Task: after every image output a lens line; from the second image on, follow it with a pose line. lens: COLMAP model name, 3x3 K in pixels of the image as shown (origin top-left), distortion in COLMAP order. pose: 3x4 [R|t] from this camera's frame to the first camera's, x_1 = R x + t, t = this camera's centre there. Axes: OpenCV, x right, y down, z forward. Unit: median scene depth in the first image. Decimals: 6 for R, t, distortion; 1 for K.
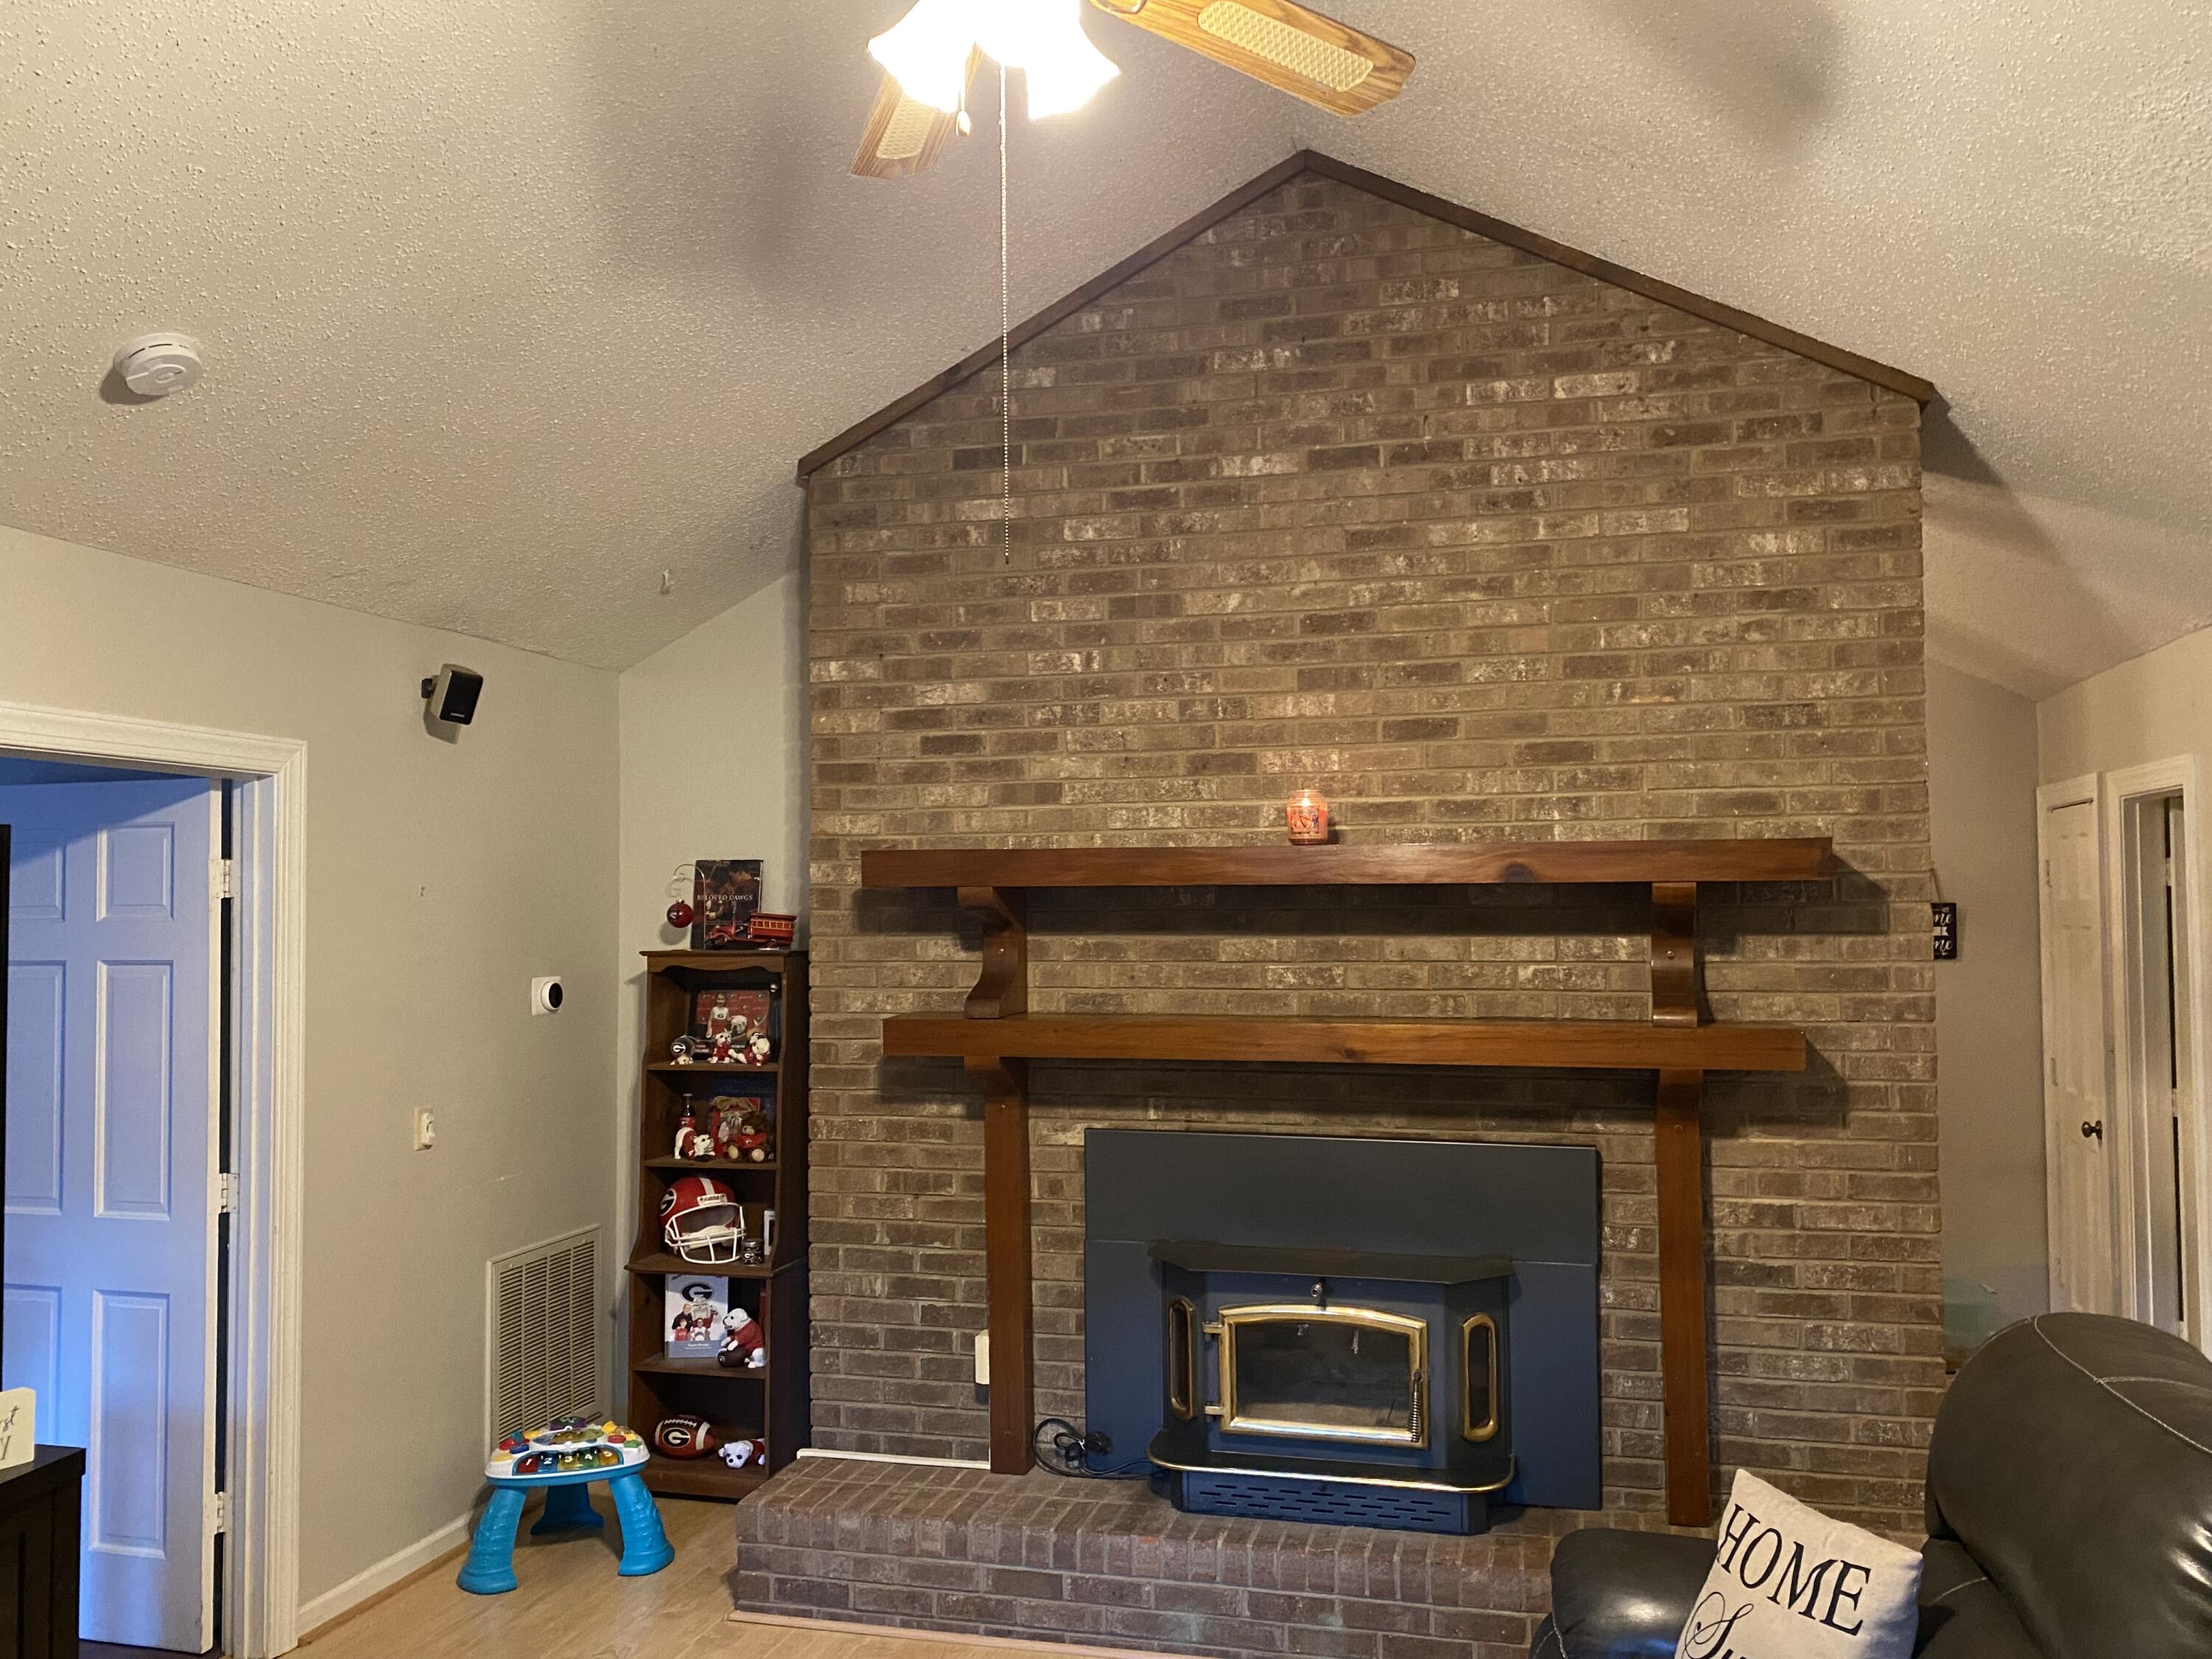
lens RADIAL K [[1739.1, 0, 1106.4], [0, 1739.1, 829.9], [0, 0, 1]] dist [0.010492, 0.000808]
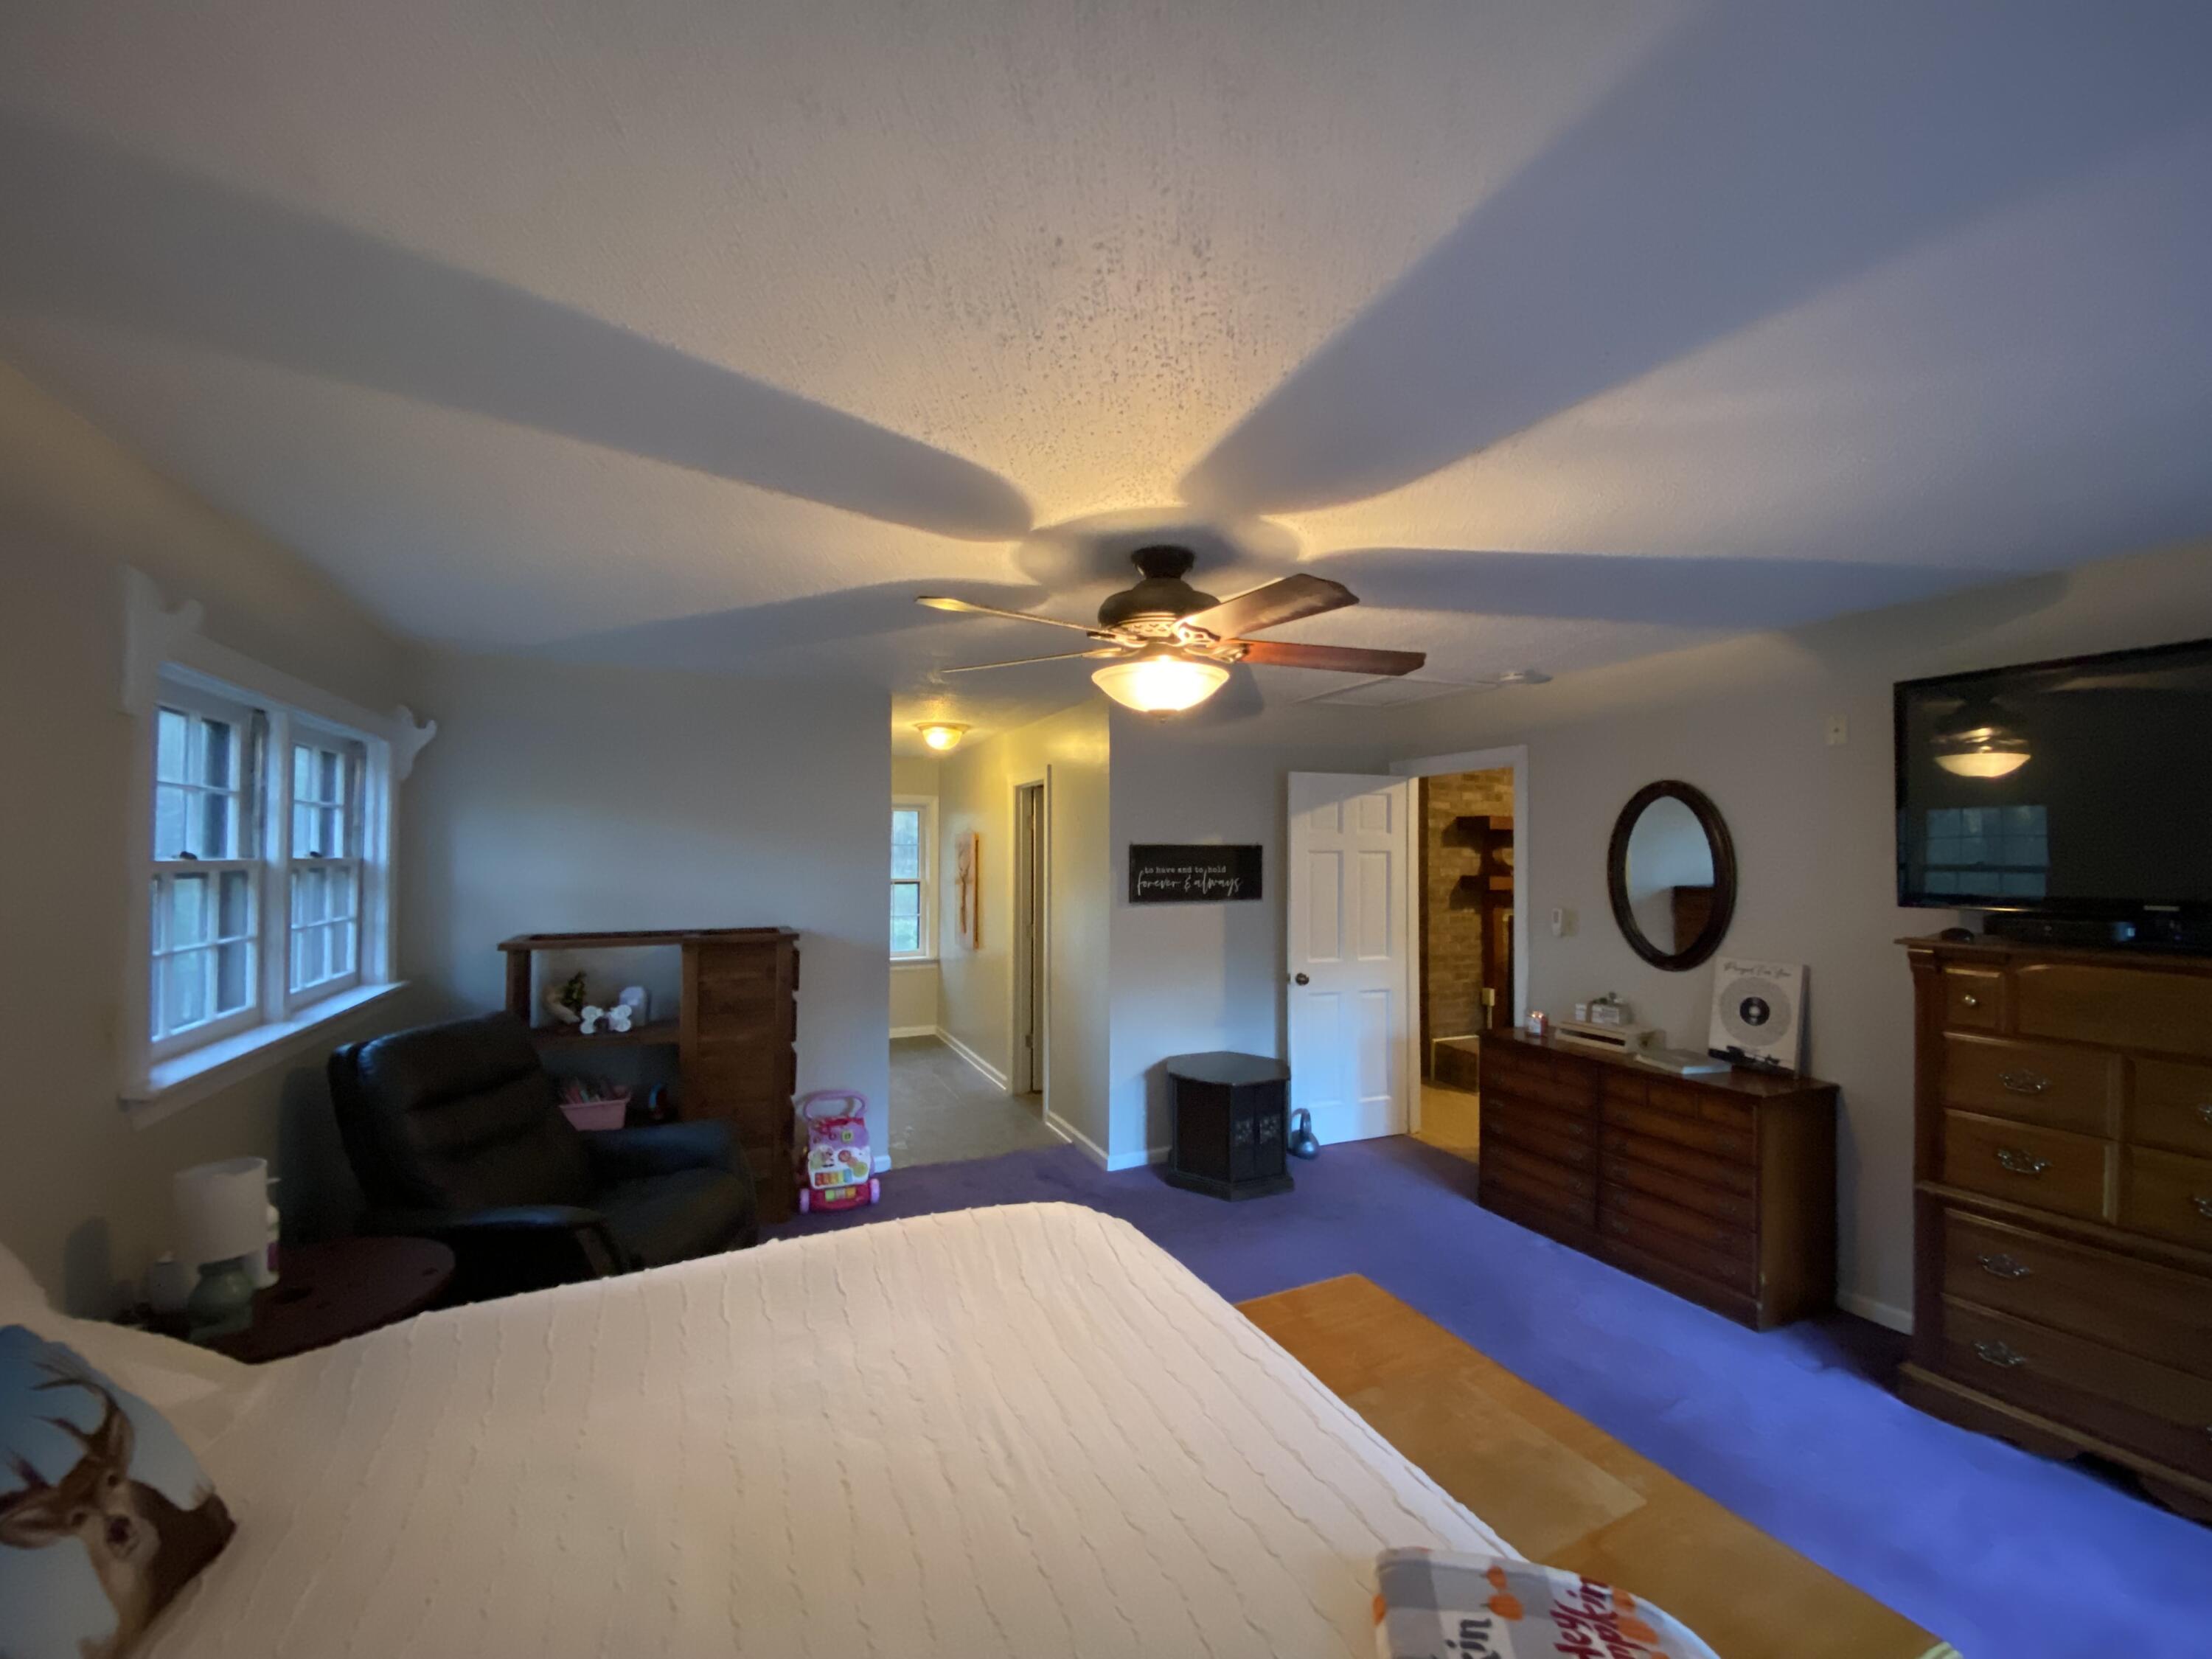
lens RADIAL K [[896.9, 0, 1105.1], [0, 896.9, 837.2], [0, 0, 1]] dist [-0.000131, -0.000002]
pose [[0.780218, 0.019893, 0.625192, -1.422748], [-0.043537, 0.998797, 0.022551, 0.037542], [-0.623991, -0.044814, 0.780145, 0.258722]]
